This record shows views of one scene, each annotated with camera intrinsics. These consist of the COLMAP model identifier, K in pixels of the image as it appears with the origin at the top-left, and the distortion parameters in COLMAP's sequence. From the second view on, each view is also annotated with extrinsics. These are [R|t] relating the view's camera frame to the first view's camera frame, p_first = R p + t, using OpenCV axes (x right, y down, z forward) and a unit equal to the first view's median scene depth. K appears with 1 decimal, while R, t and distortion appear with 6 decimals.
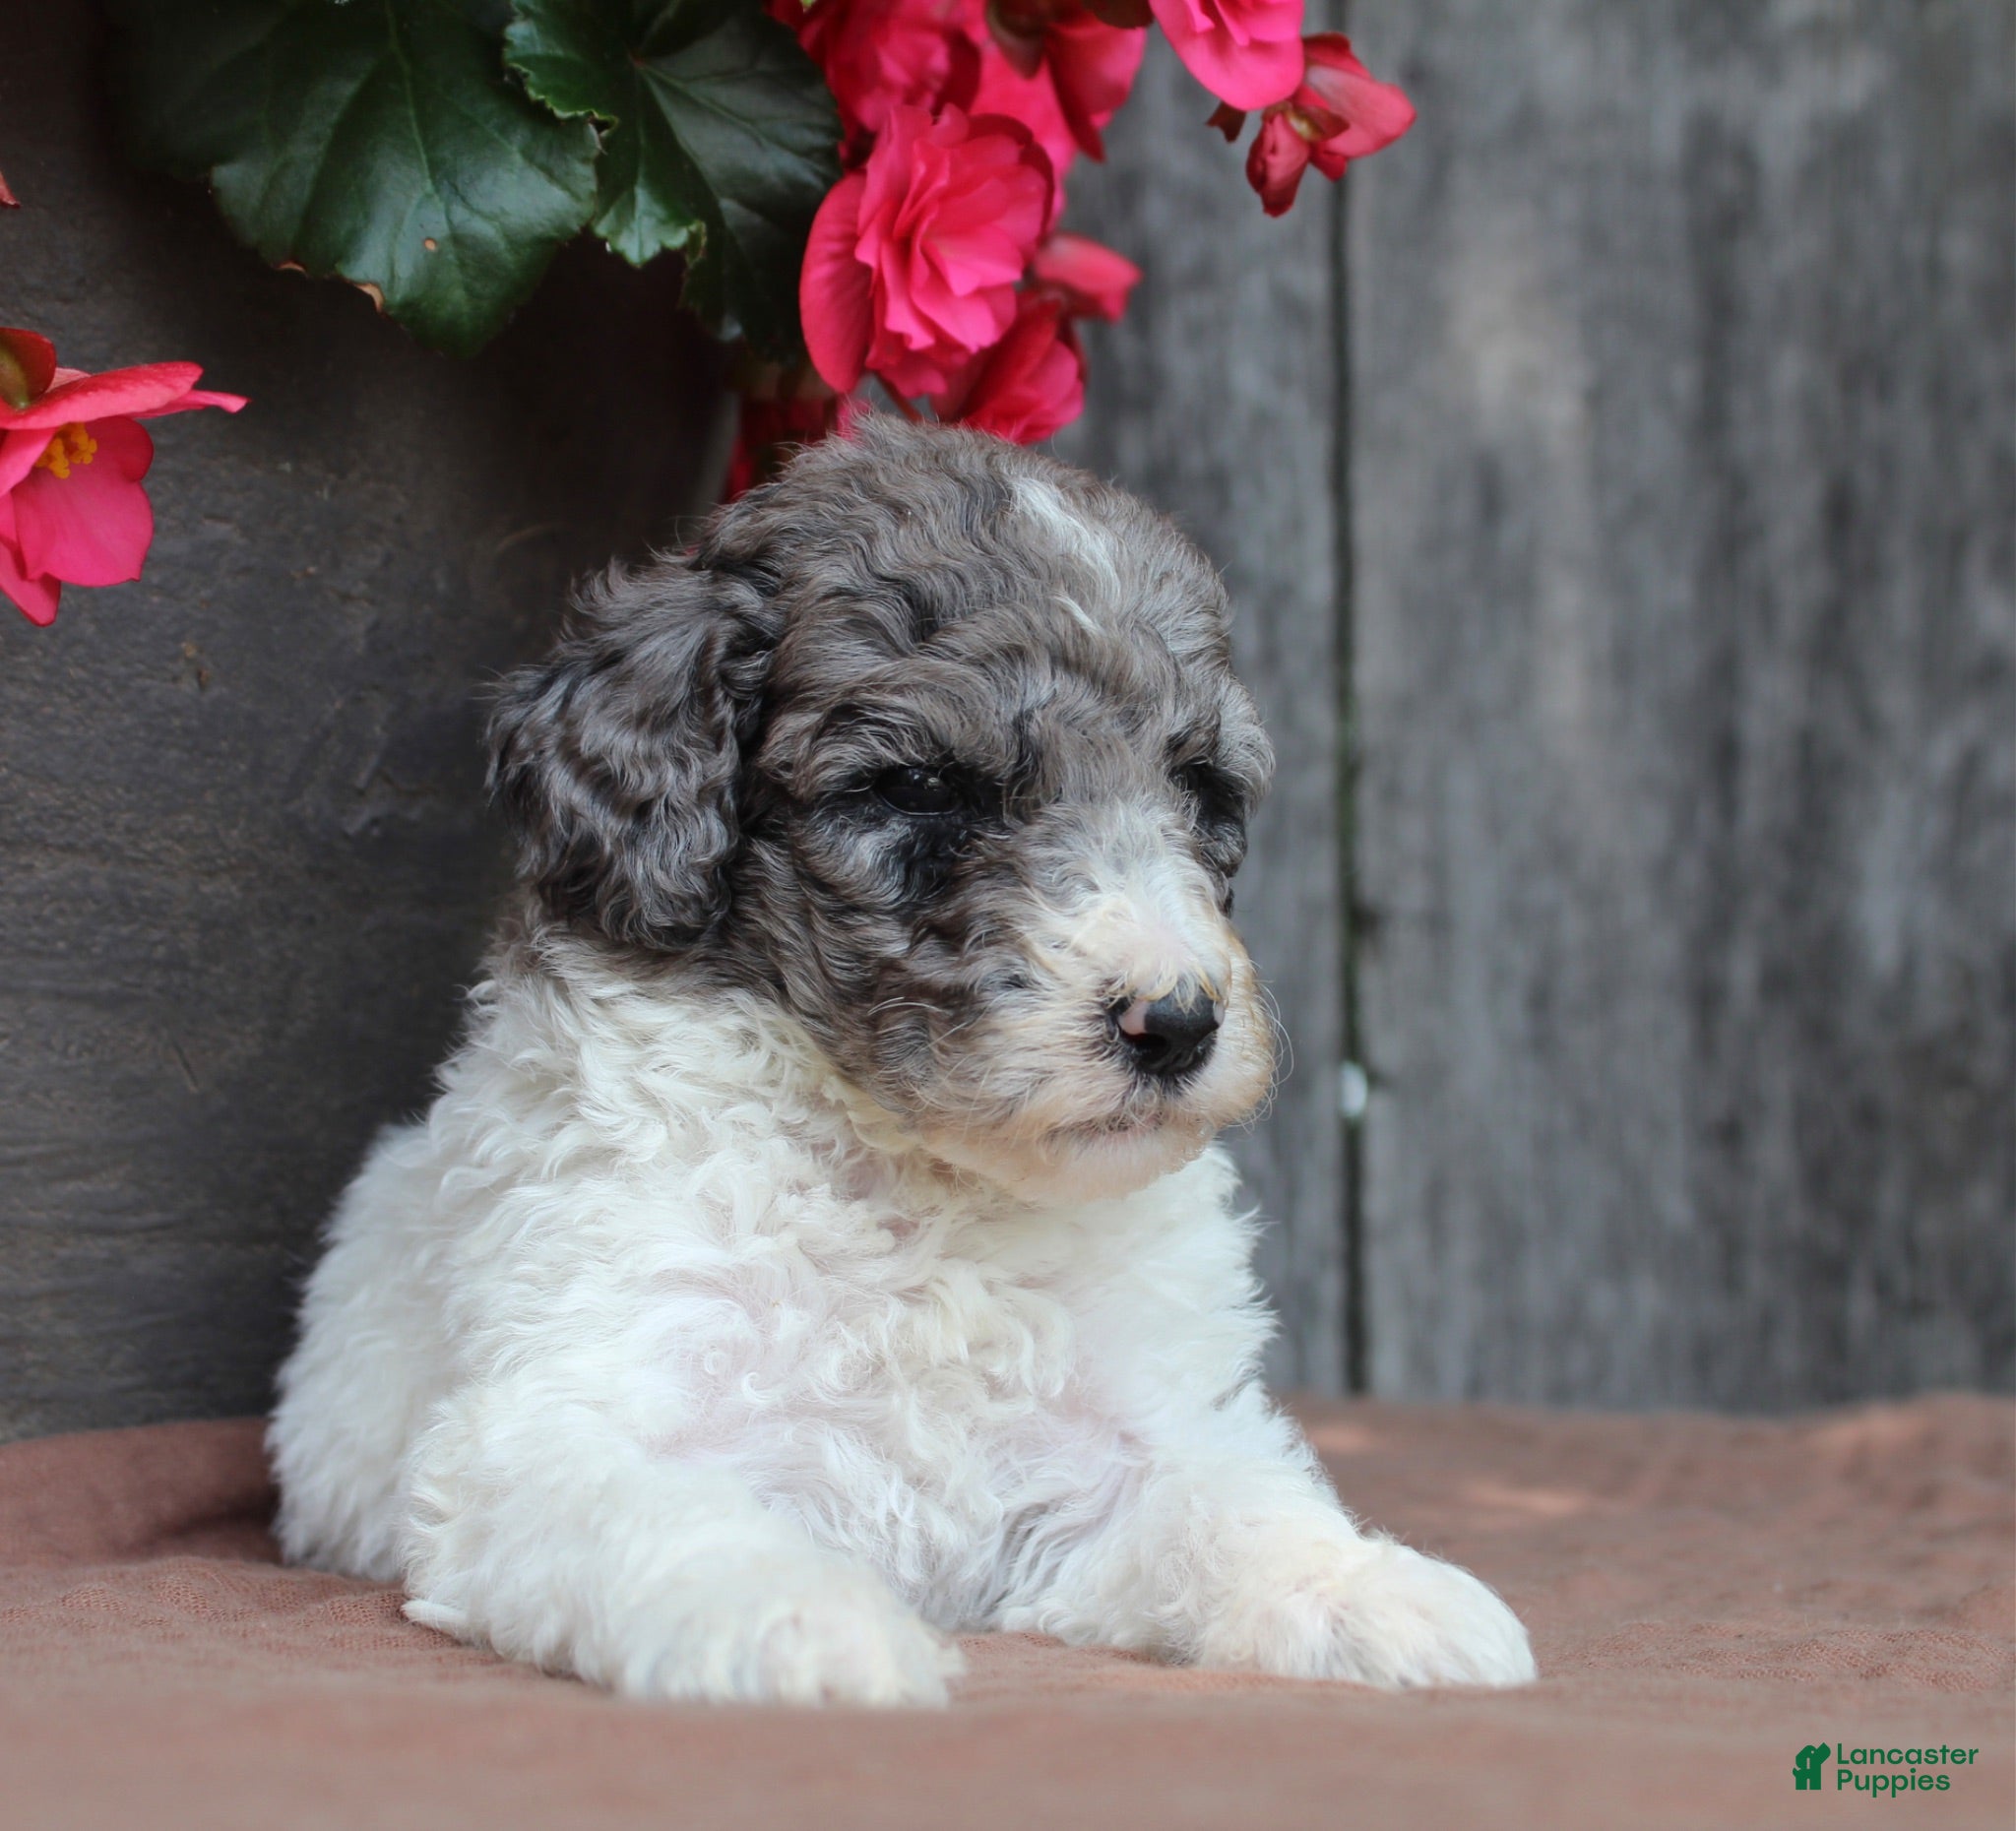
lens RADIAL K [[3920.1, 0, 1036.0], [0, 3920.1, 916.3], [0, 0, 1]] dist [-0.013734, -0.249363]
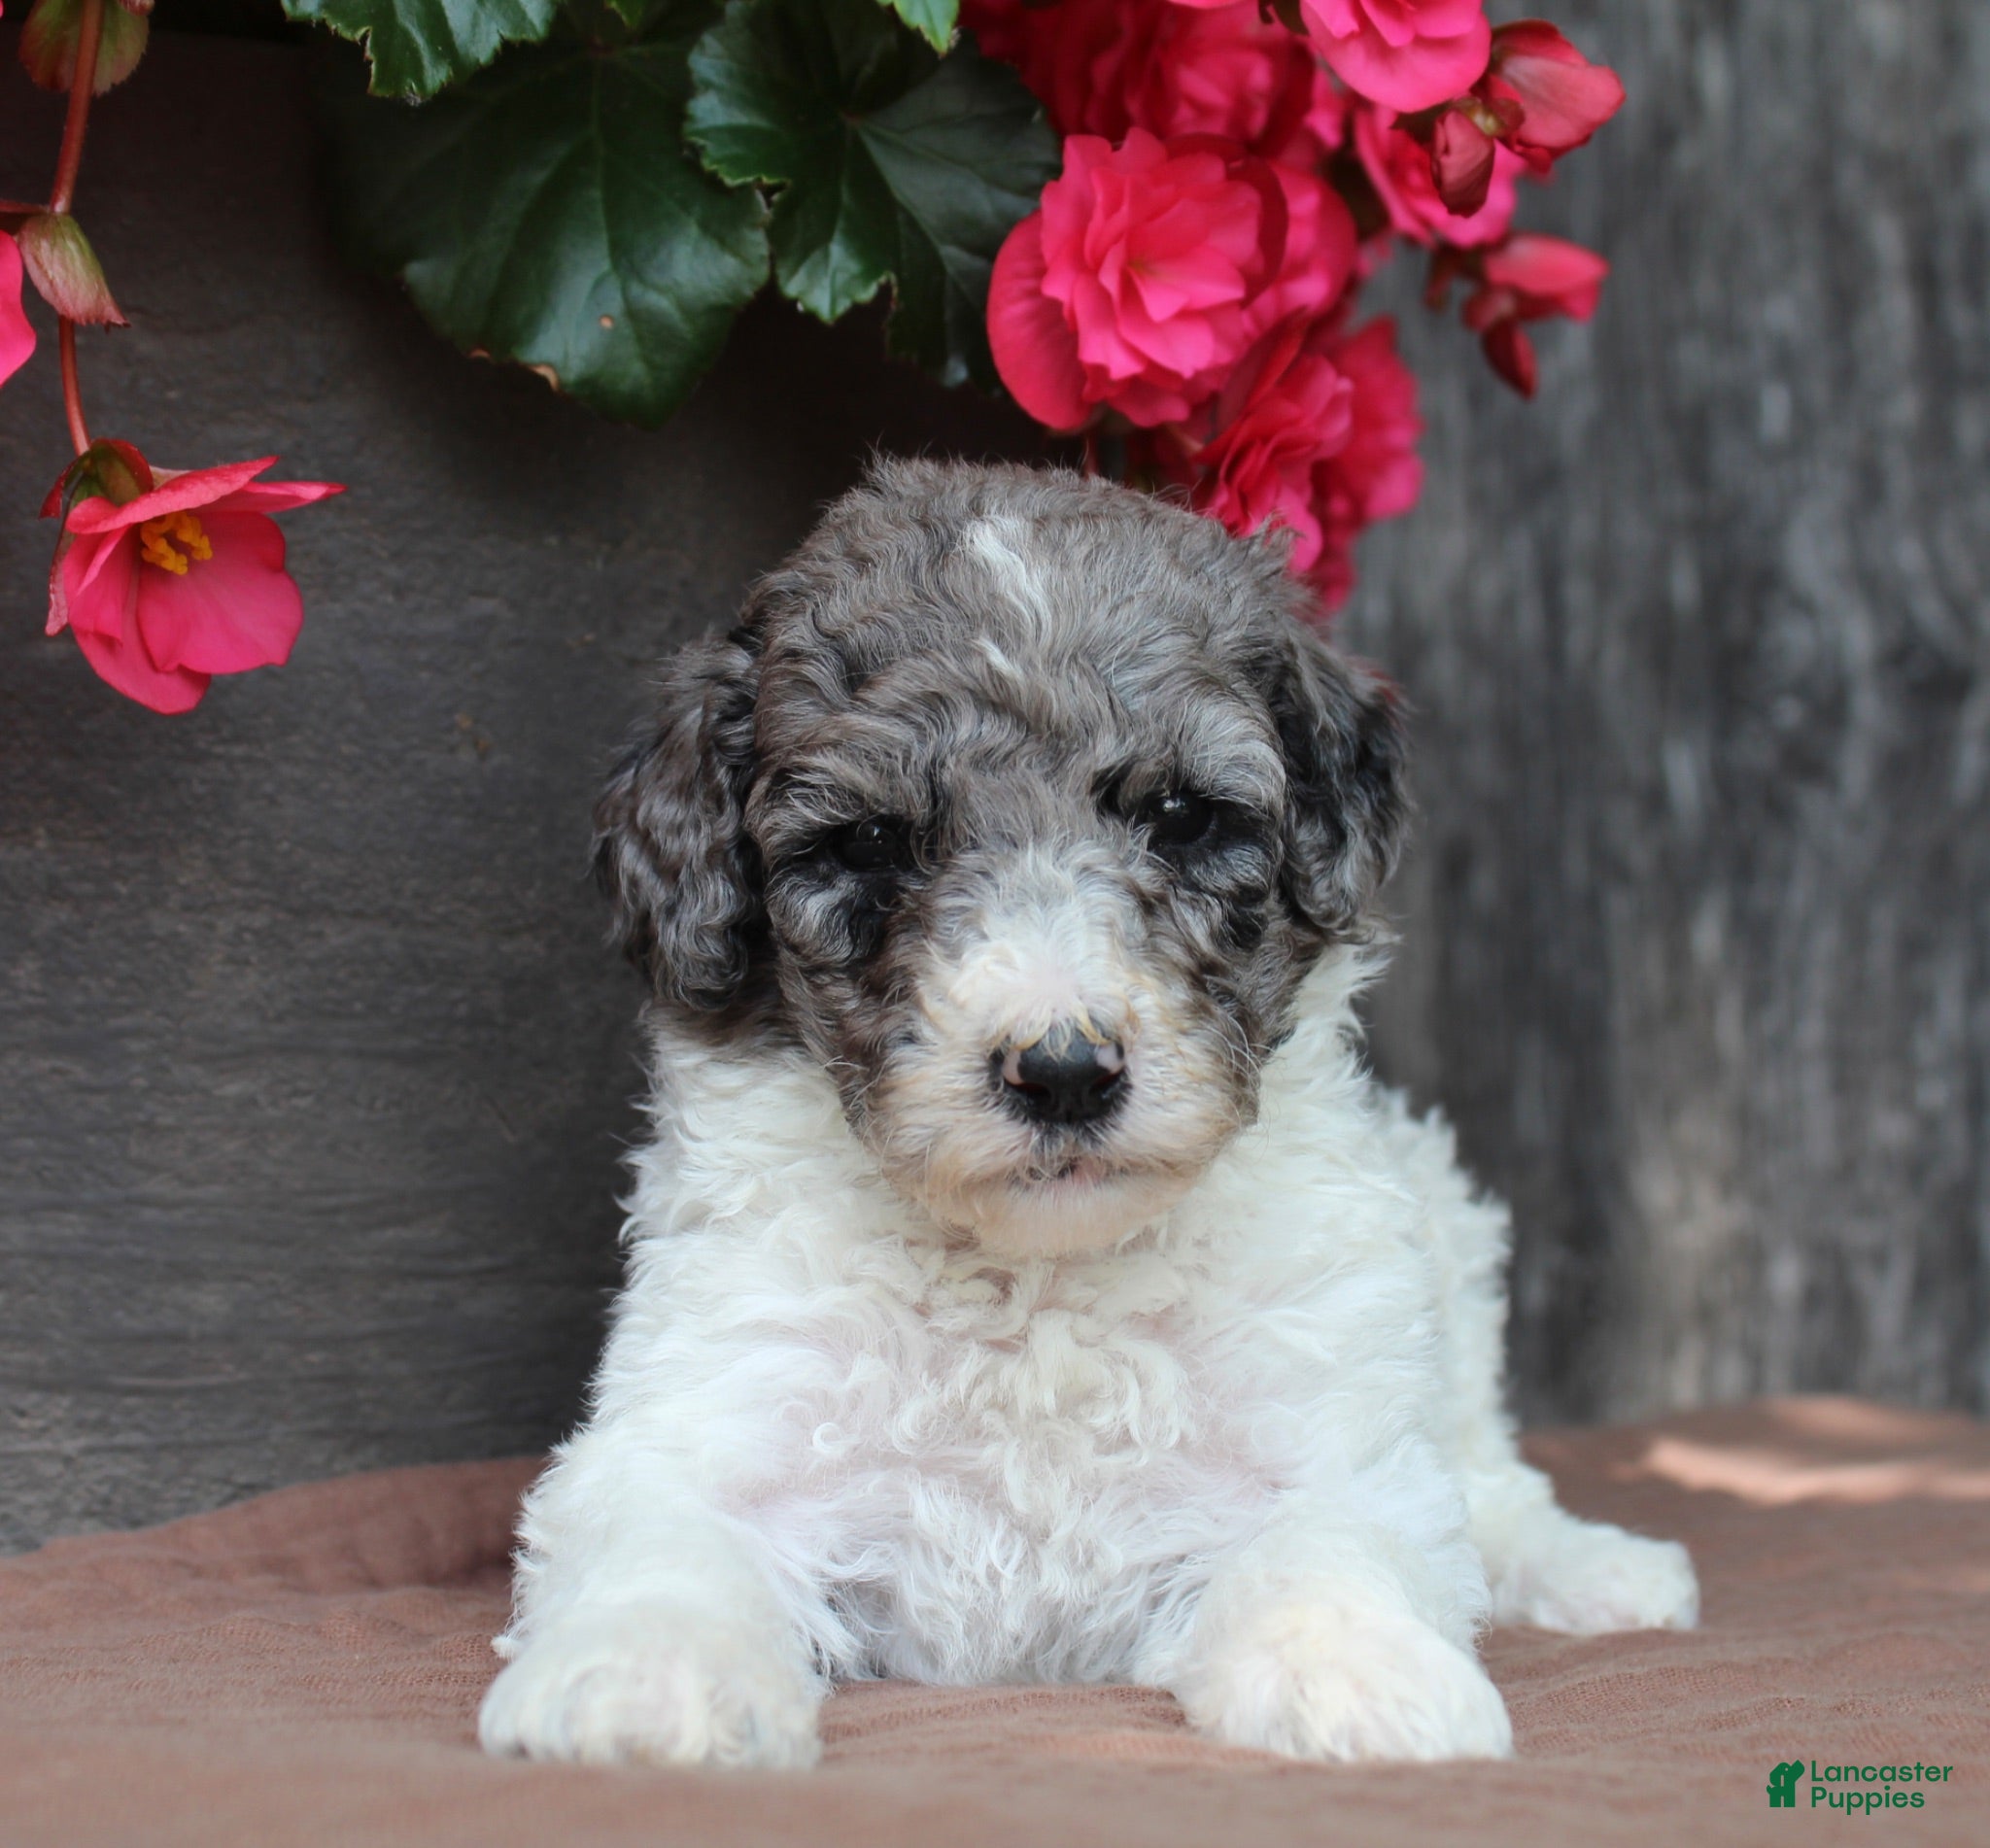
lens RADIAL K [[3955.7, 0, 995.0], [0, 3955.7, 924.0], [0, 0, 1]] dist [-0.052290, 0.110798]
pose [[0.941685, -0.028763, -0.335265, 0.267051], [0.029105, 0.999568, -0.004006, -0.005439], [0.335236, -0.005986, 0.942115, 0.049657]]
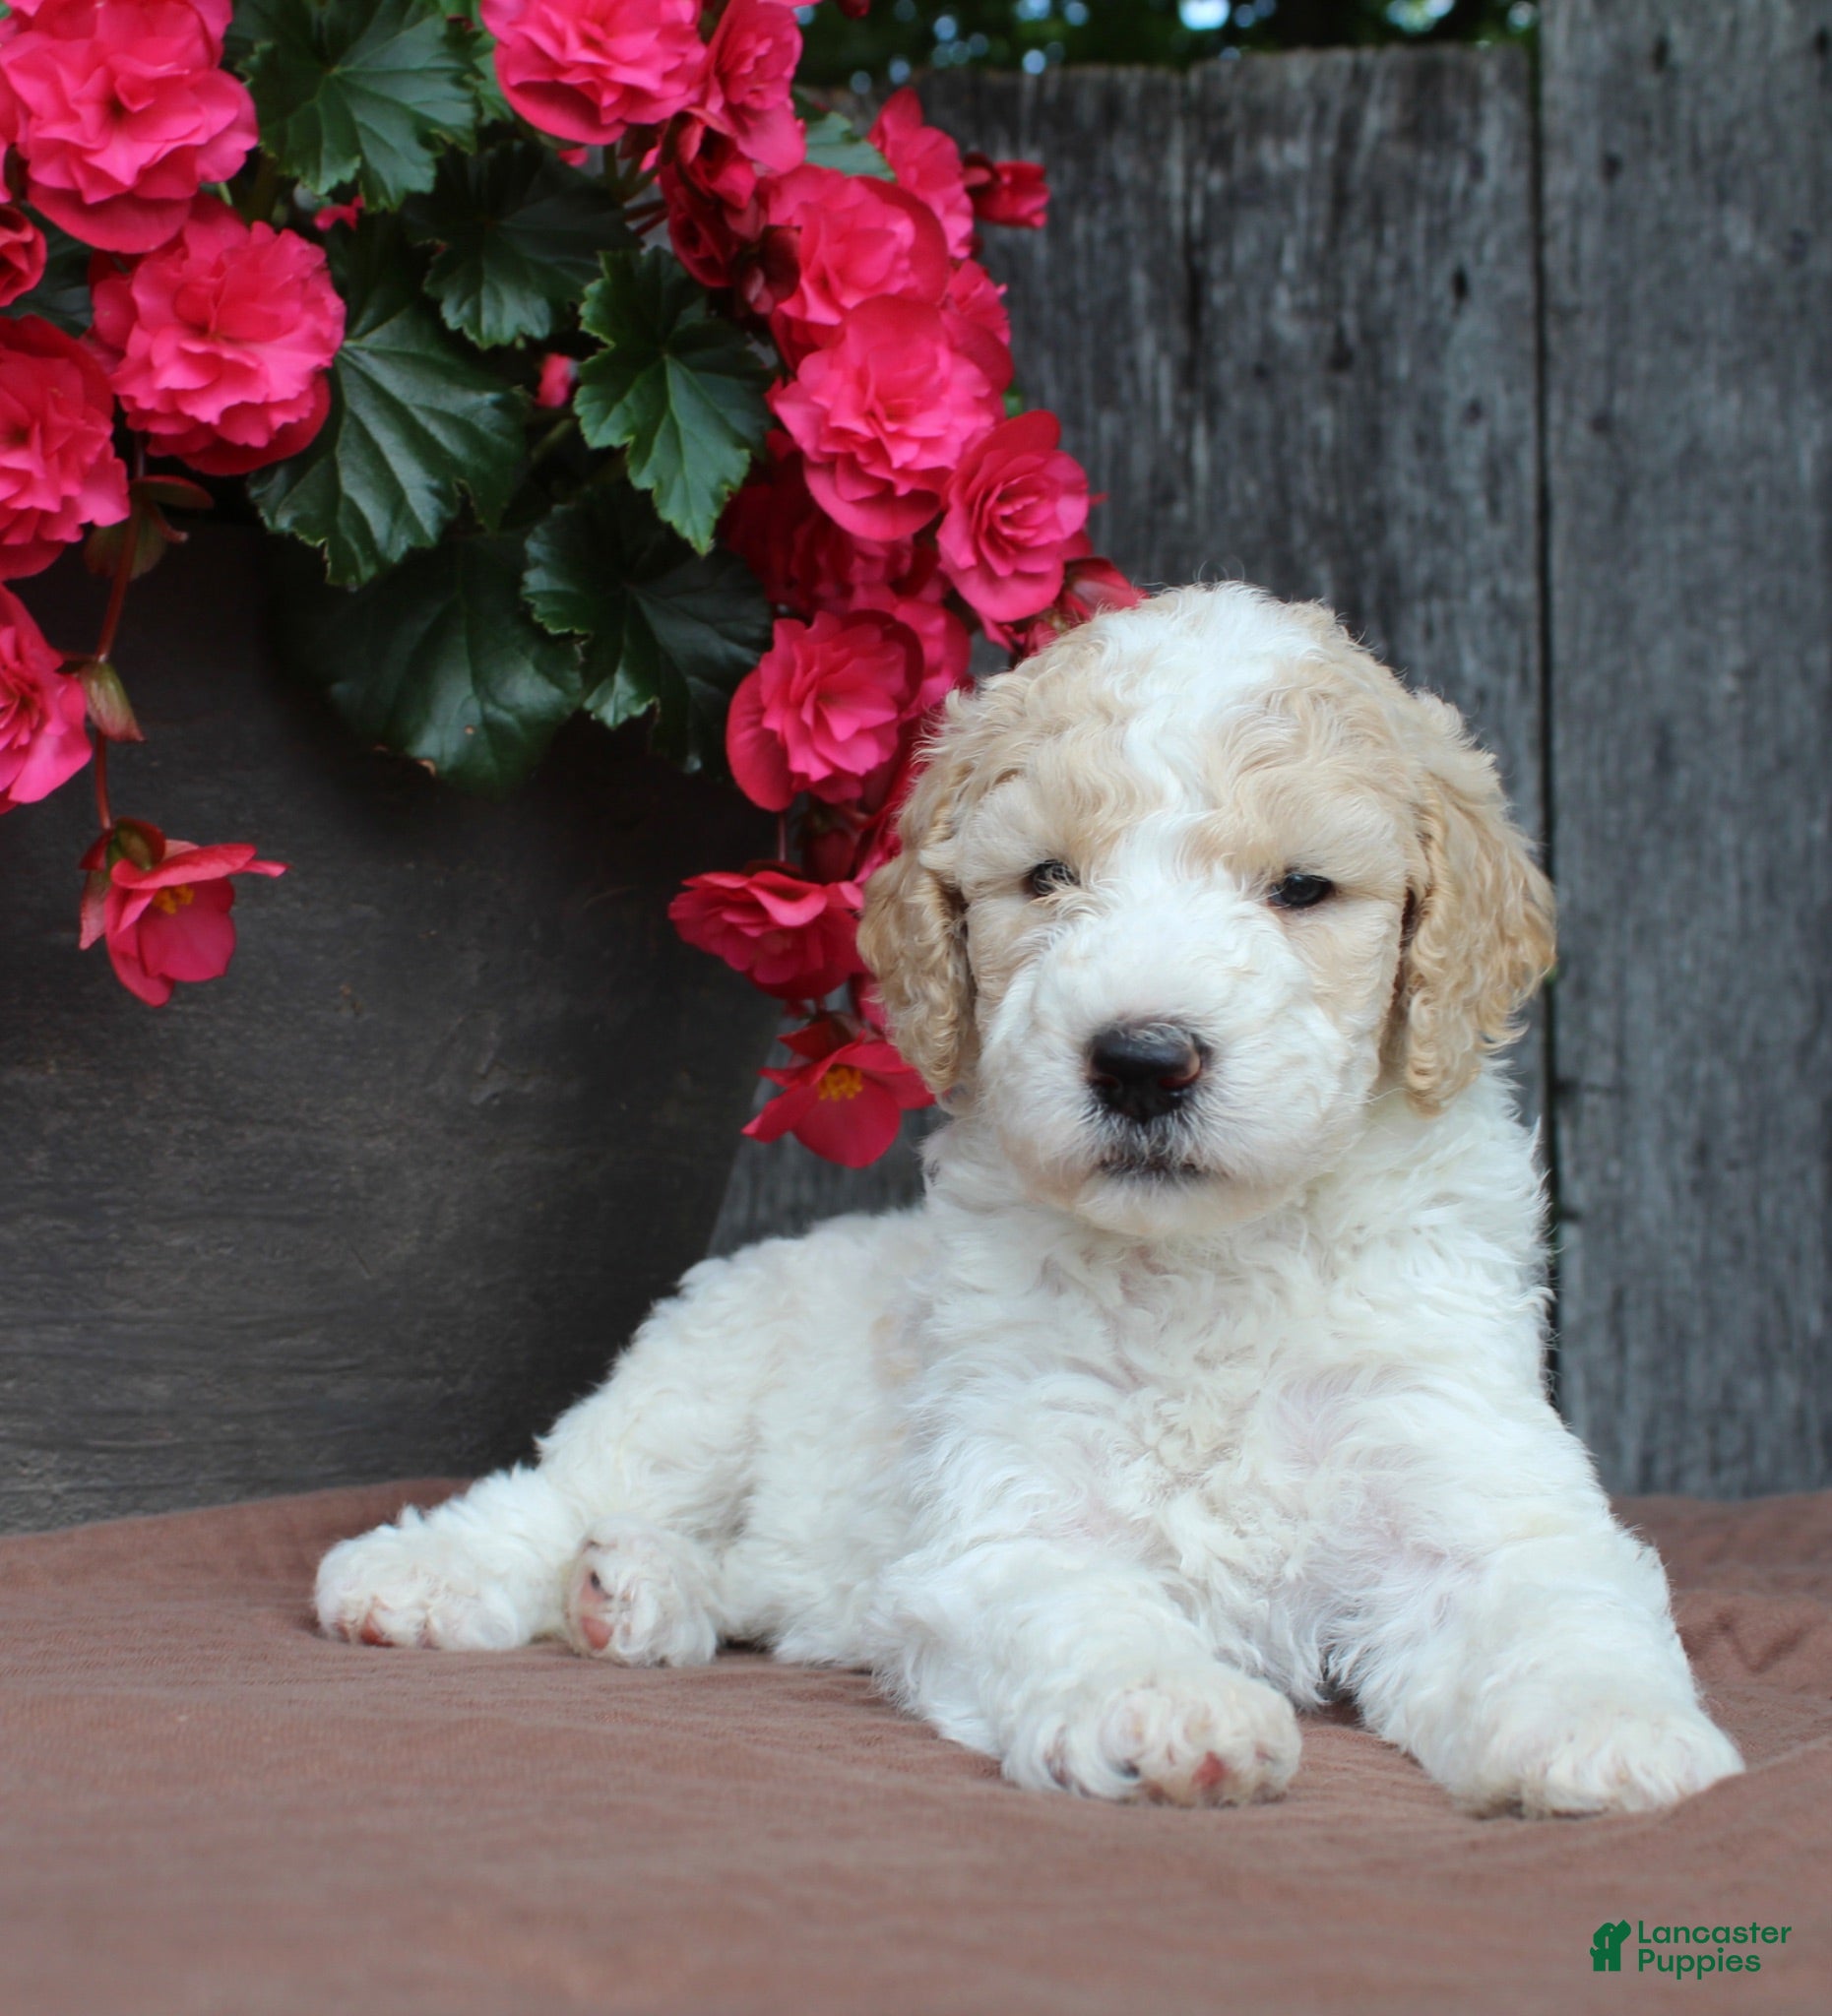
lens RADIAL K [[3255.6, 0, 916.0], [0, 3255.6, 1008.0], [0, 0, 1]] dist [-0.116204, 0.120695]
pose [[0.971440, -0.002892, -0.237268, 0.289965], [0.003208, 0.999994, 0.000944, -0.060741], [0.237264, -0.001678, 0.971444, -0.161171]]
